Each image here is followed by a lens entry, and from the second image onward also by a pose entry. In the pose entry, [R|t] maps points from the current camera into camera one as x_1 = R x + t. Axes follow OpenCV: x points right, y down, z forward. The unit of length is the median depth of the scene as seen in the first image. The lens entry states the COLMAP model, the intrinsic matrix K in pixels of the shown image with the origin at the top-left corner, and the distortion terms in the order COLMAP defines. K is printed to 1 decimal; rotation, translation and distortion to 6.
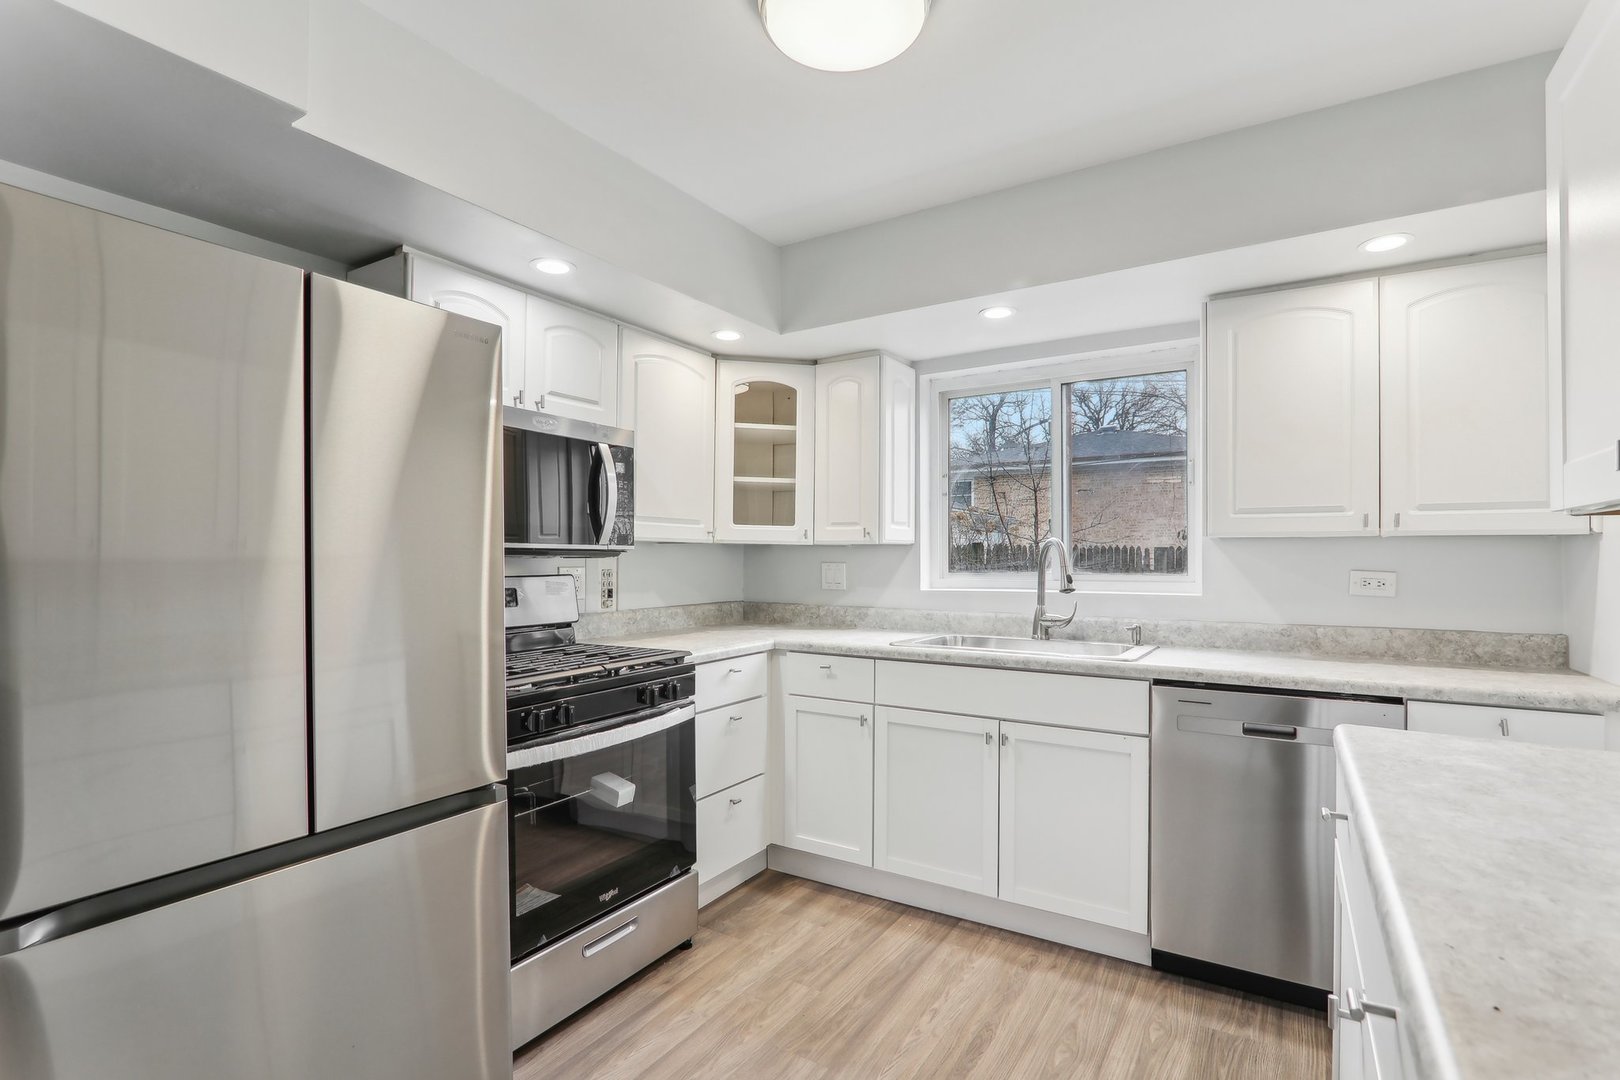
lens RADIAL K [[769.0, 0, 818.8], [0, 769.0, 553.7], [0, 0, 1]] dist [-0.017504, 0.001156]
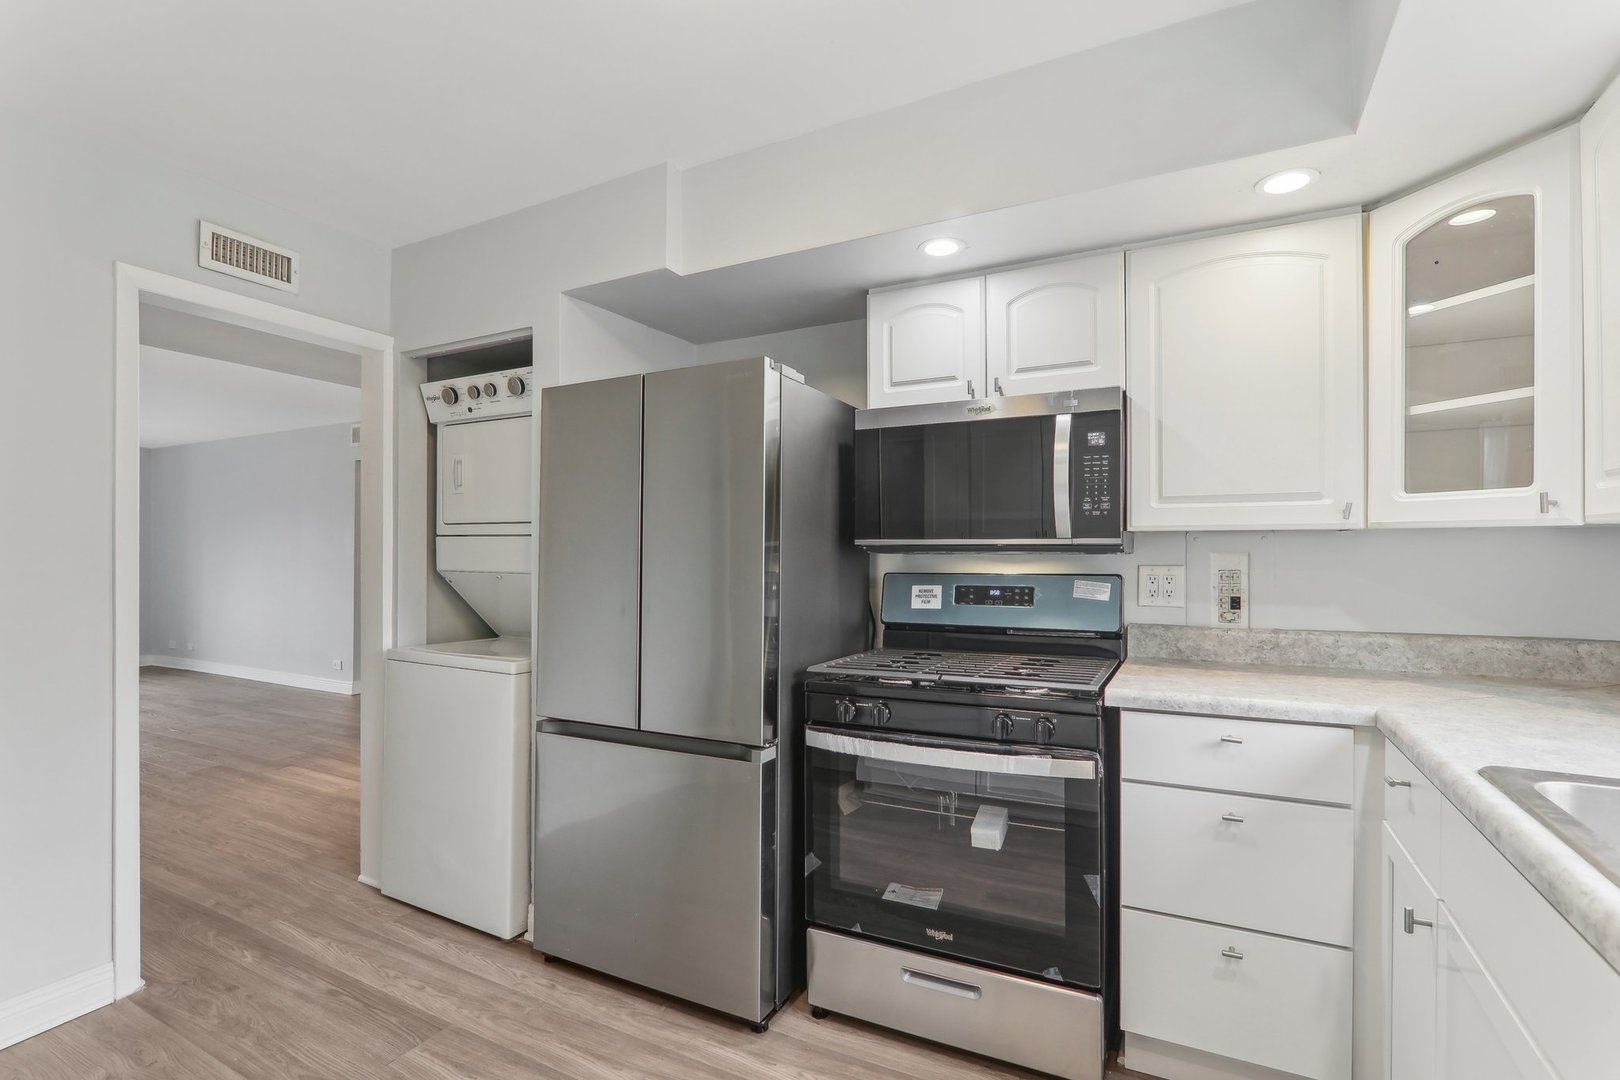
lens RADIAL K [[769.0, 0, 807.0], [0, 769.0, 544.7], [0, 0, 1]] dist [-0.017504, 0.001156]
pose [[0.066057, -0.009962, -0.997766, 0.509790], [0.007052, 0.999930, -0.009516, 0.000785], [0.997791, -0.006408, 0.066123, 0.666676]]
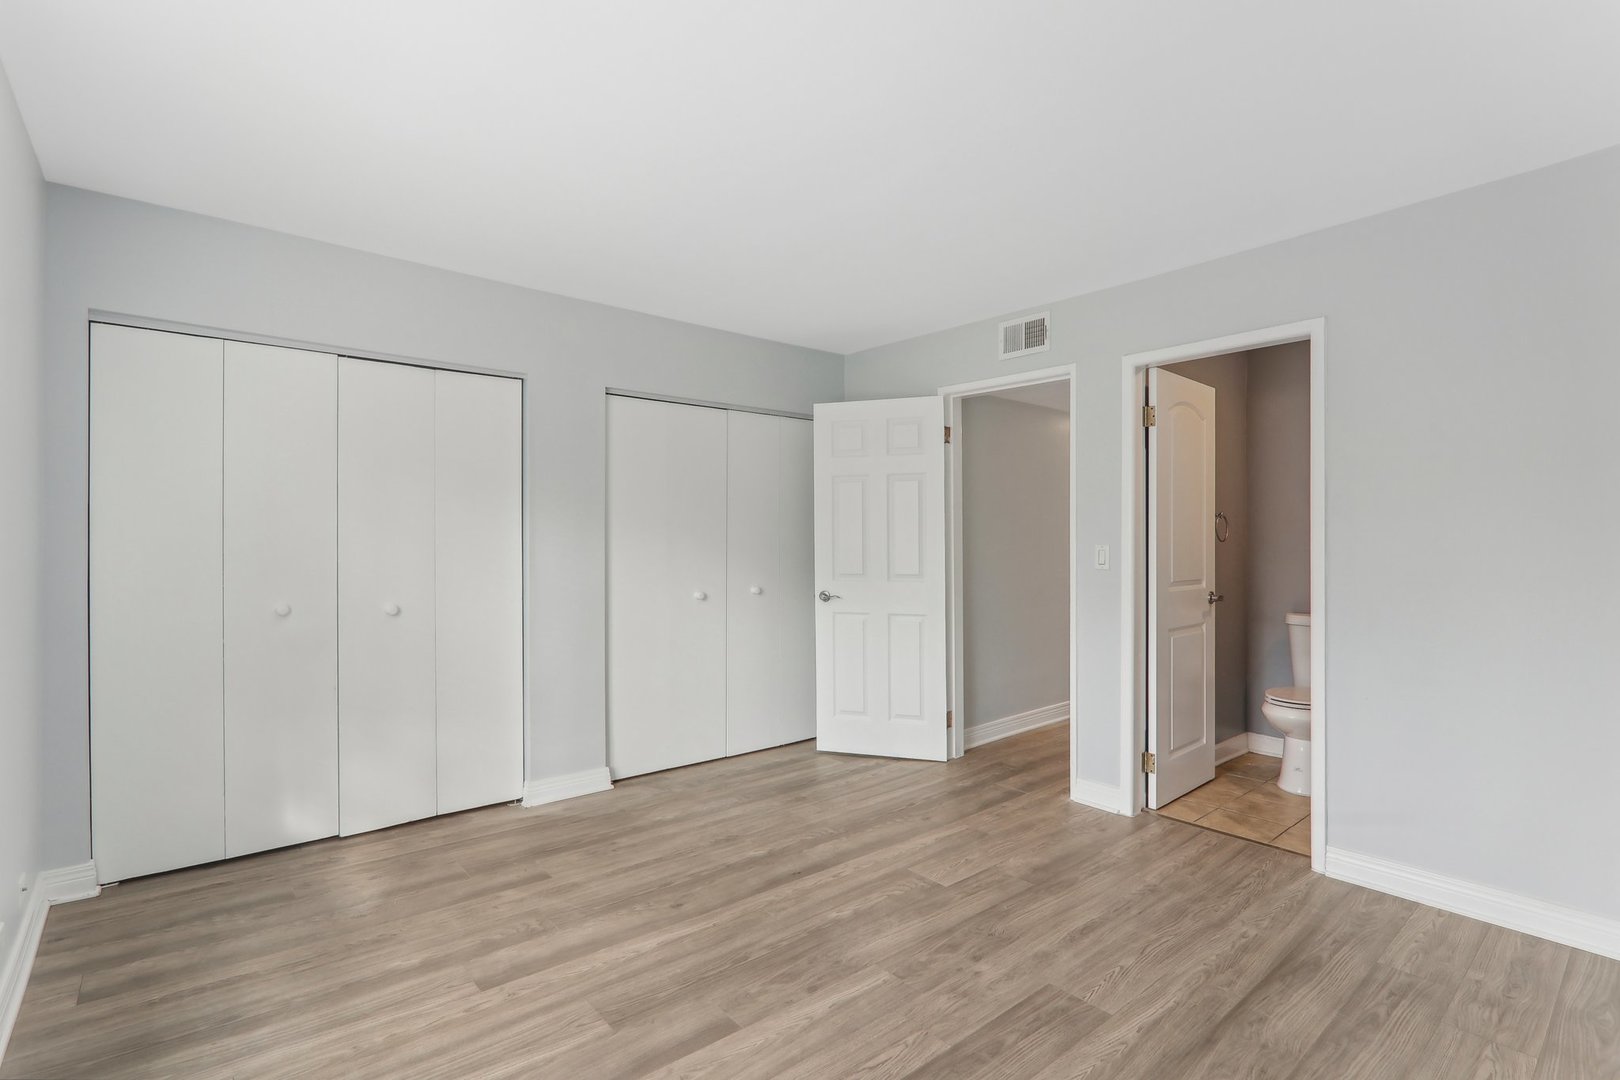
lens RADIAL K [[769.0, 0, 805.5], [0, 769.0, 534.2], [0, 0, 1]] dist [-0.017504, 0.001156]
pose [[-0.953412, -0.000371, 0.301673, 0.359466], [-0.003614, 0.999942, -0.010191, 0.017981], [-0.301651, -0.010806, -0.953357, 1.899613]]
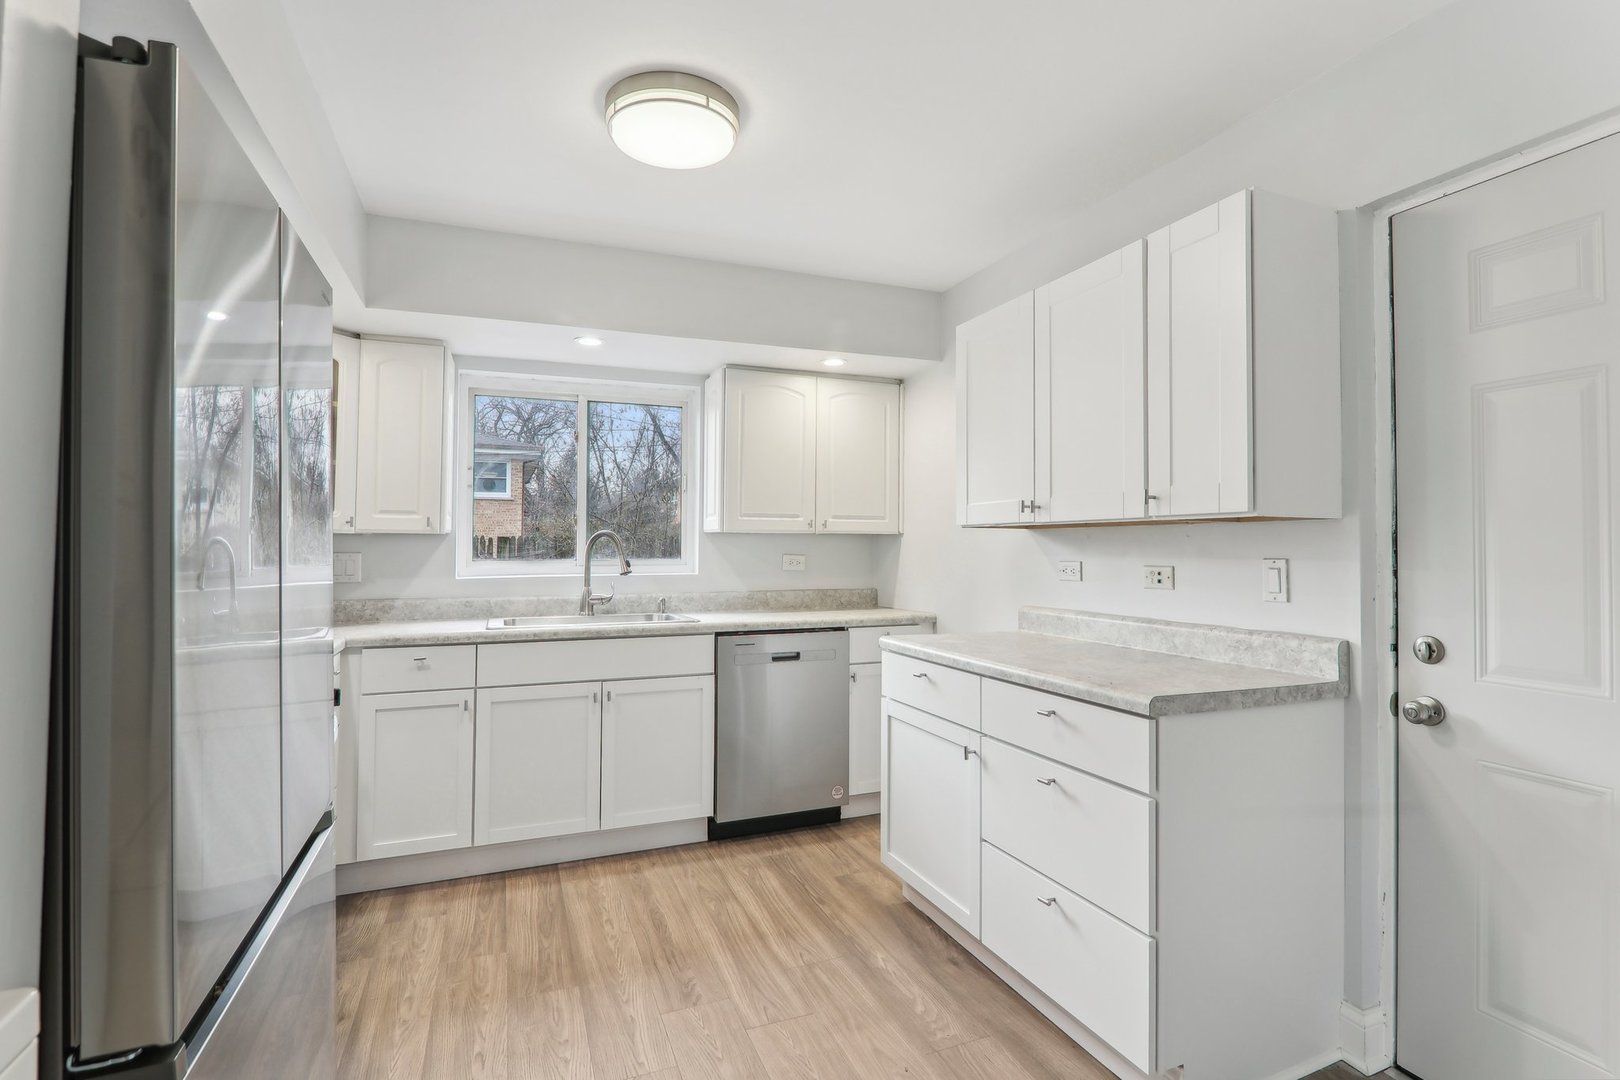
lens RADIAL K [[769.0, 0, 825.0], [0, 769.0, 536.0], [0, 0, 1]] dist [-0.017504, 0.001156]
pose [[0.579527, 0.008451, 0.814910, -0.539280], [-0.002629, 0.999960, -0.008500, -0.003086], [-0.814949, 0.002784, 0.579526, 0.011958]]
